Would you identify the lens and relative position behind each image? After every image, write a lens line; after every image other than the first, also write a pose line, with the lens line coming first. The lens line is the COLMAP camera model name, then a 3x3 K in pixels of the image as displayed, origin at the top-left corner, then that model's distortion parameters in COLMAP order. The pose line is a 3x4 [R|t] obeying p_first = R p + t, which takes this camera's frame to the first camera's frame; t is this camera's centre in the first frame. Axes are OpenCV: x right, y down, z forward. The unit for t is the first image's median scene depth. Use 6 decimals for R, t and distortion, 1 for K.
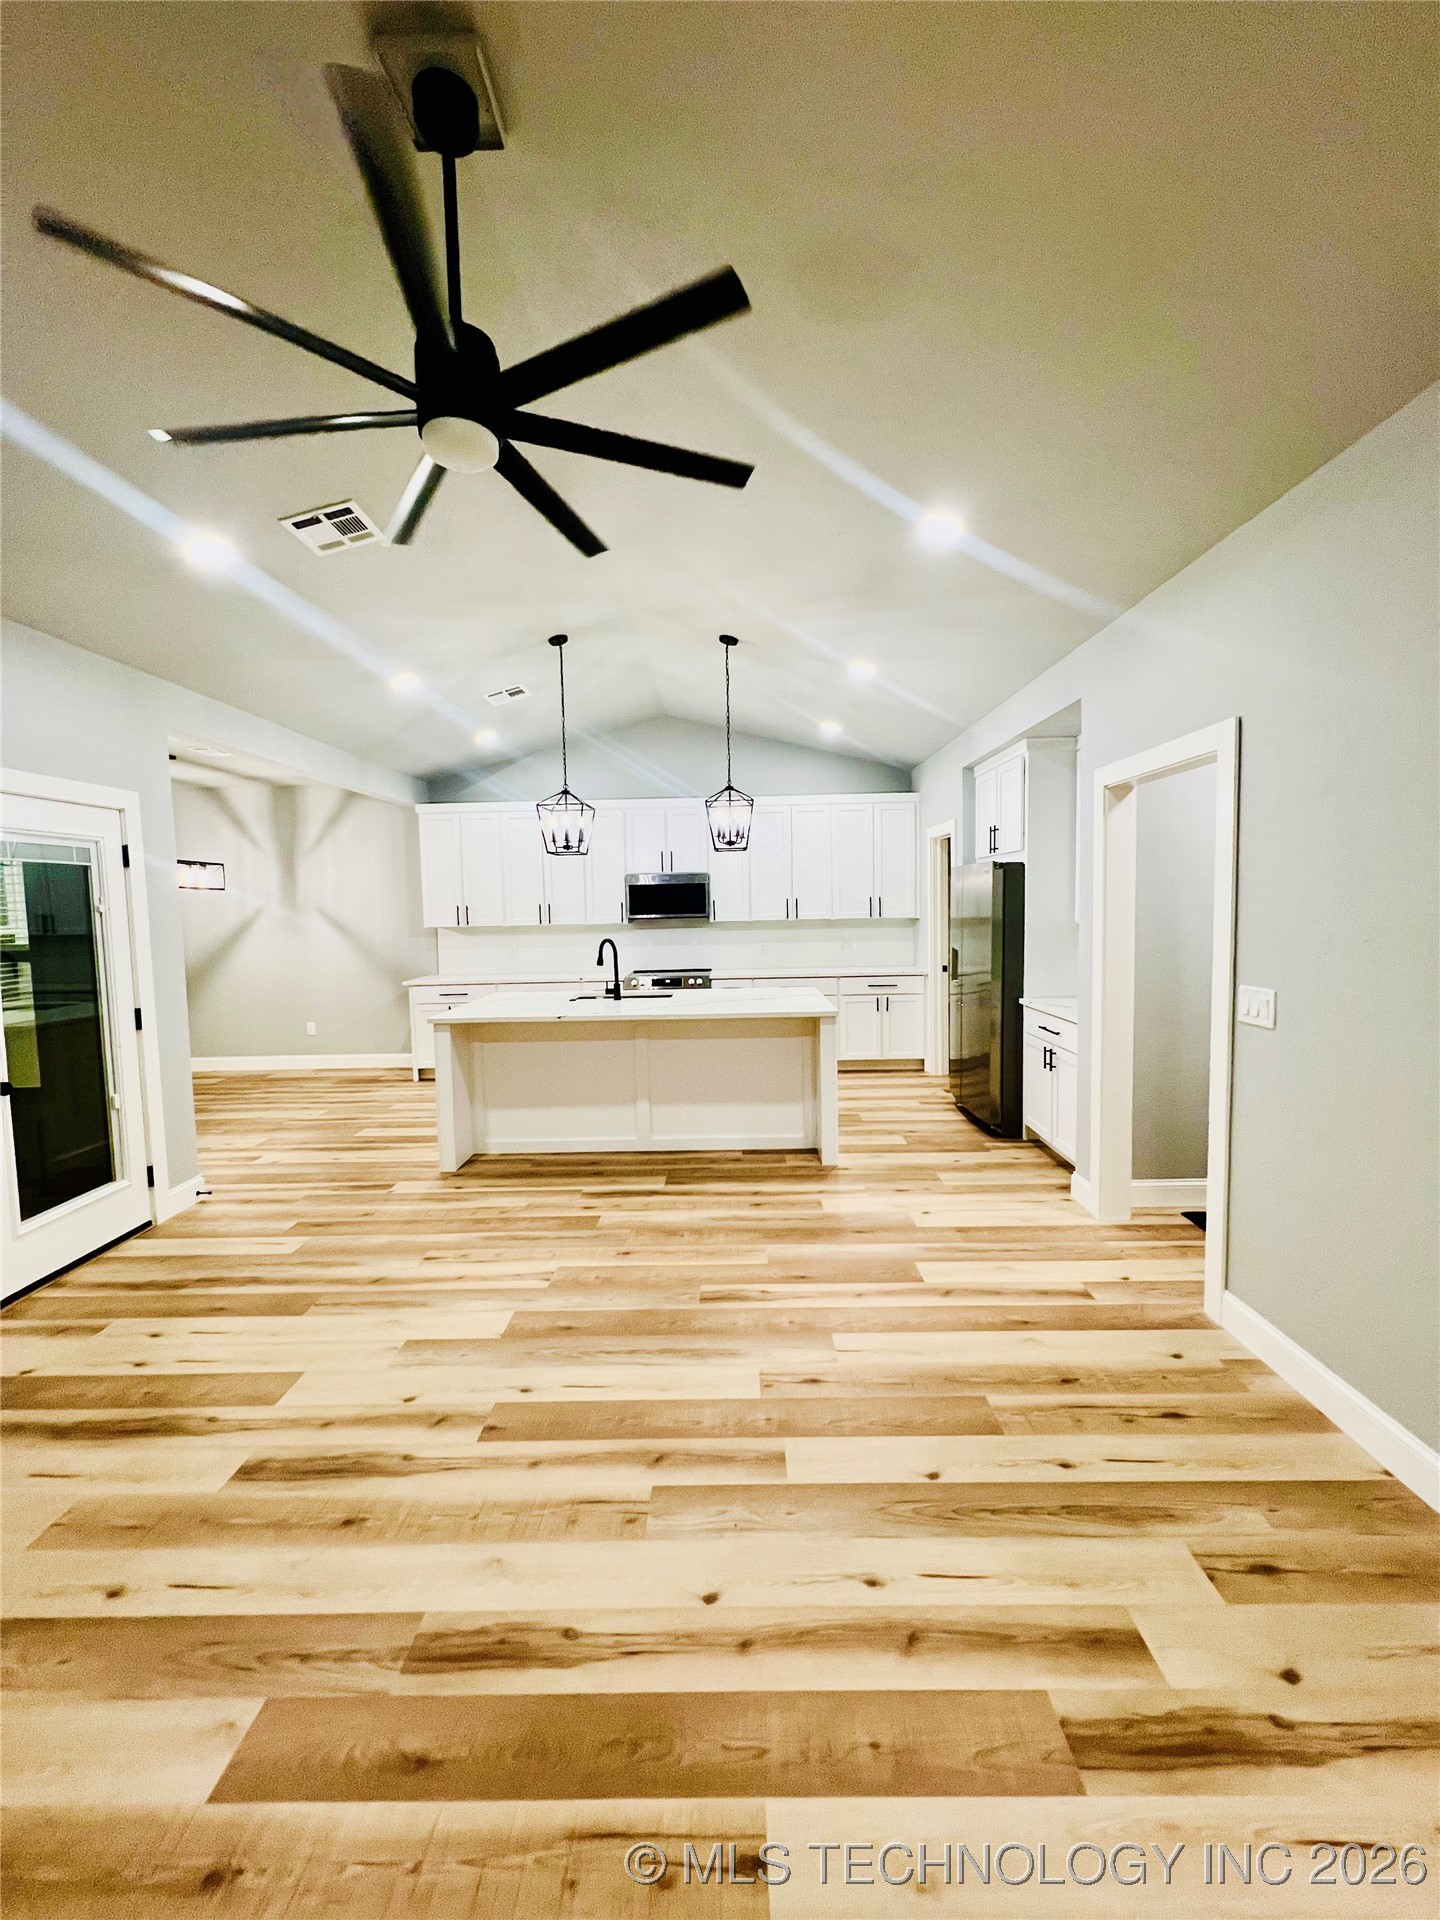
lens RADIAL K [[769.9, 0, 725.0], [0, 769.9, 956.1], [0, 0, 1]] dist [-0.000571, 0.000285]
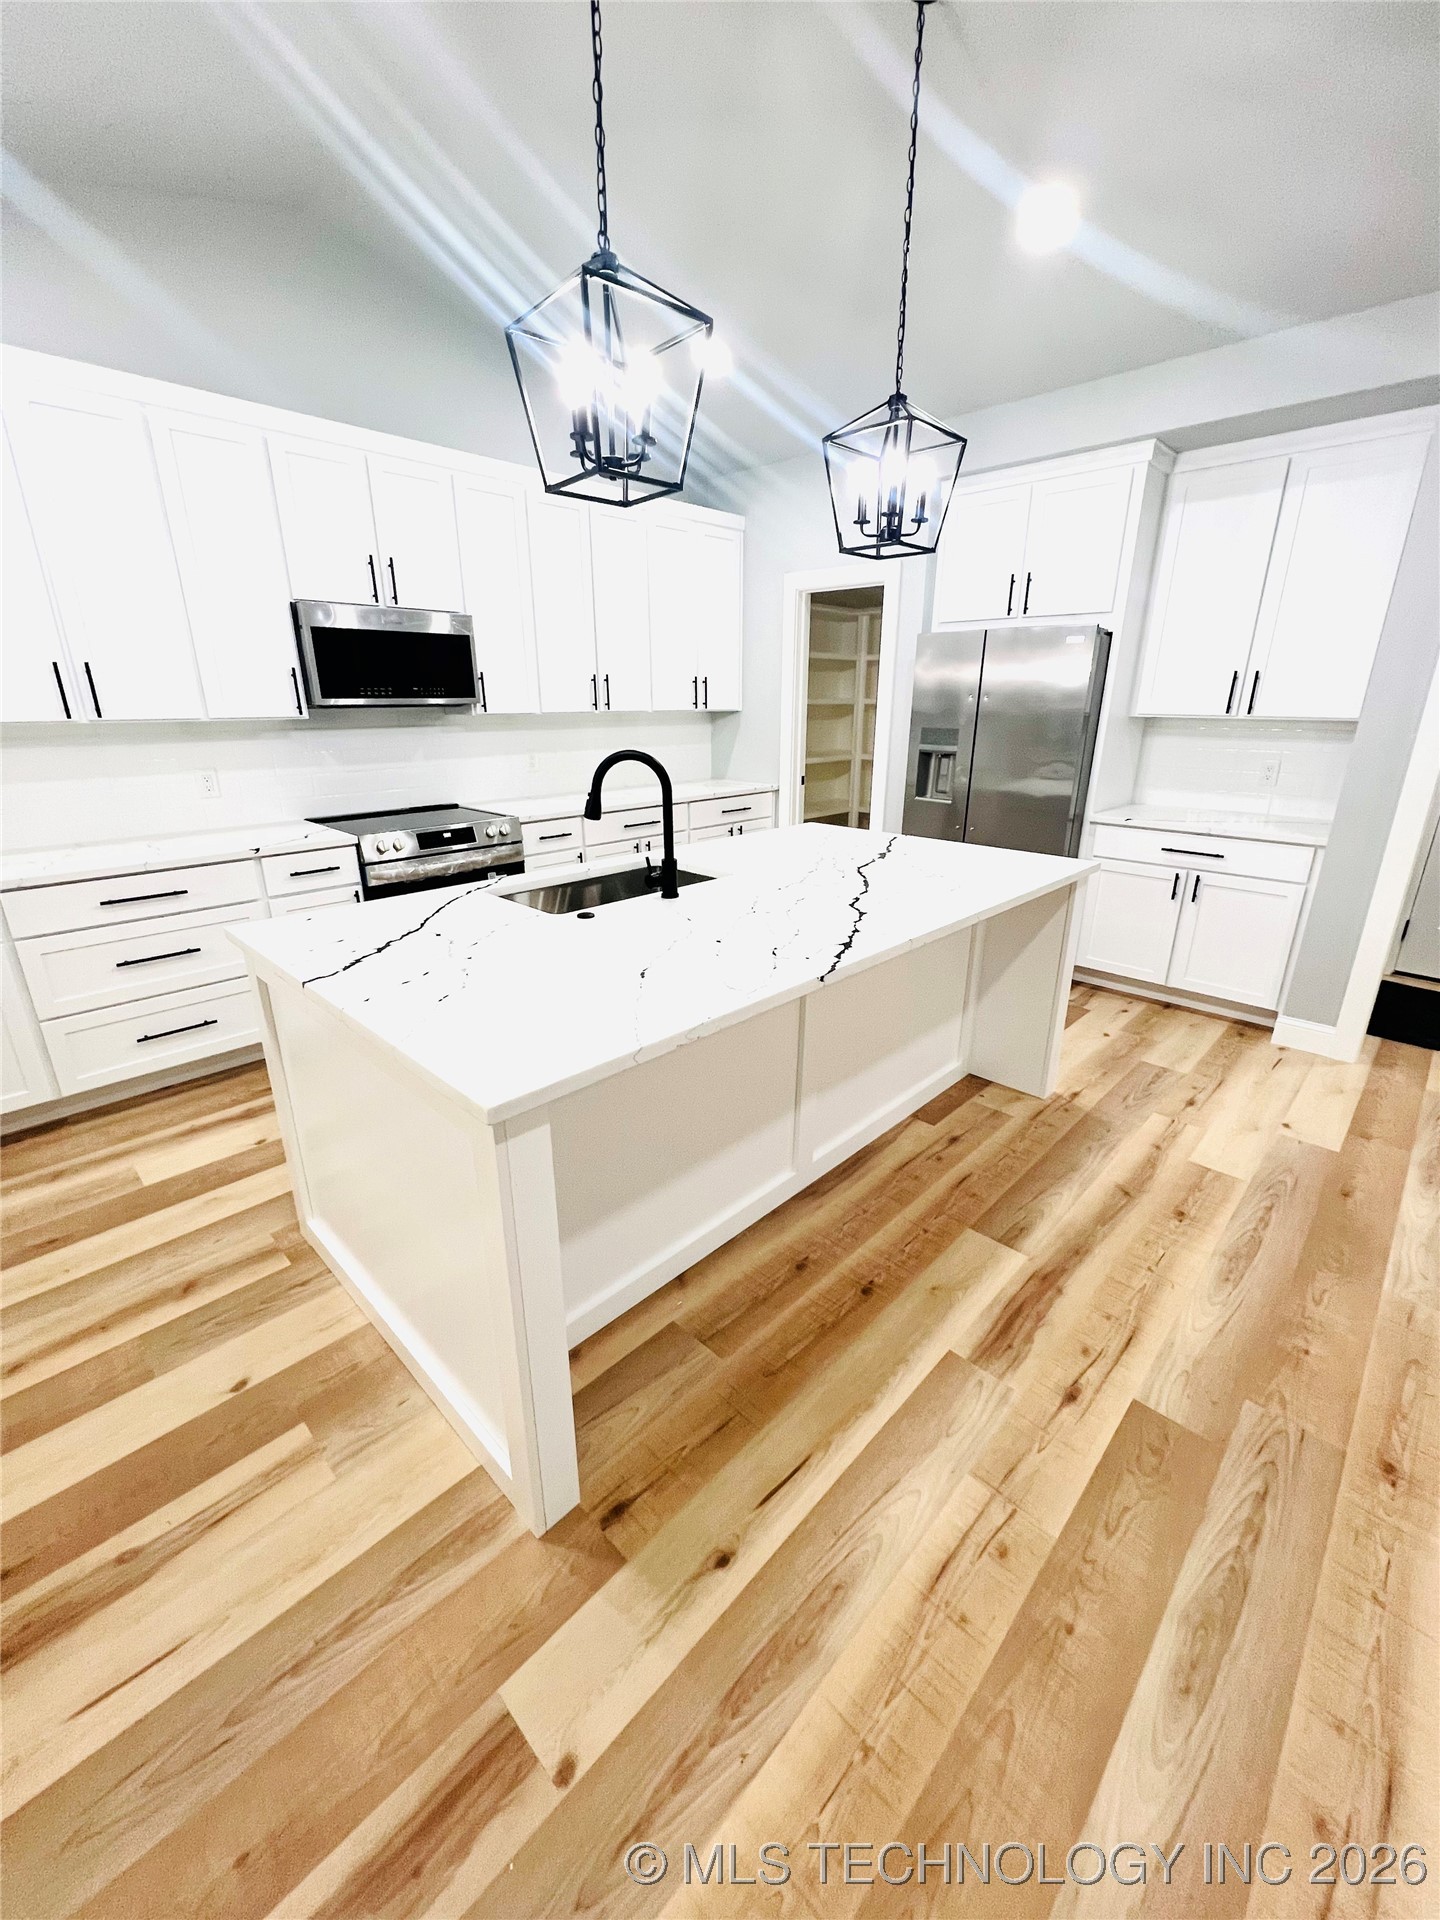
lens RADIAL K [[771.0, 0, 725.7], [0, 771.0, 956.5], [0, 0, 1]] dist [-0.003741, 0.000461]
pose [[0.685031, -0.212877, 0.696717, -0.579923], [0.033738, 0.964599, 0.261555, -0.030825], [-0.727732, -0.155668, 0.667962, 0.925211]]
